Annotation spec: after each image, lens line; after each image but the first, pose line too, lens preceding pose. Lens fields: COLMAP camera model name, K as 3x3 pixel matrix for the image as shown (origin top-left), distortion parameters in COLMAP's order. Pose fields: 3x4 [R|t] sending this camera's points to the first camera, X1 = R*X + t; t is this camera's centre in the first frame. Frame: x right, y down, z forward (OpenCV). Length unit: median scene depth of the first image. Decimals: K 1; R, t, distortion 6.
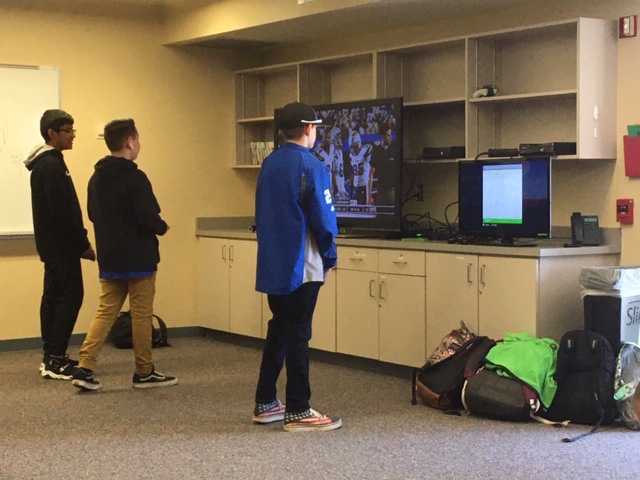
lens RADIAL K [[1166.3, 0, 319.6], [0, 1166.3, 239.1], [0, 0, 1]] dist [0.047300, 0.000000]
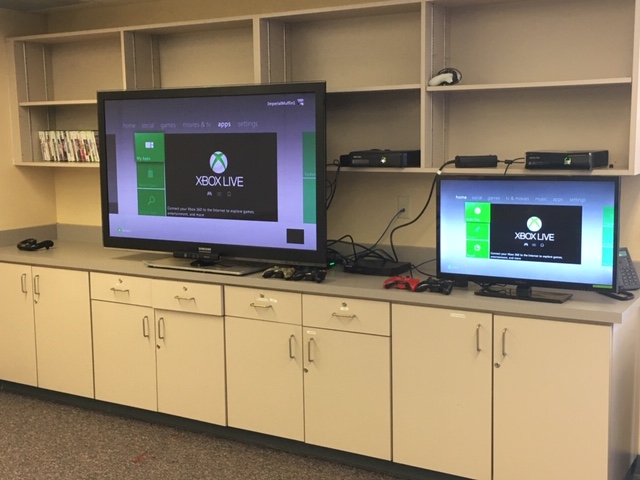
lens RADIAL K [[761.6, 0, 320.8], [0, 761.6, 242.3], [0, 0, 1]] dist [0.054766, 0.000000]
pose [[0.909264, -0.058597, 0.412074, -0.129168], [0.022307, 0.995478, 0.092336, -0.065418], [-0.415621, -0.074766, 0.906460, 0.557766]]
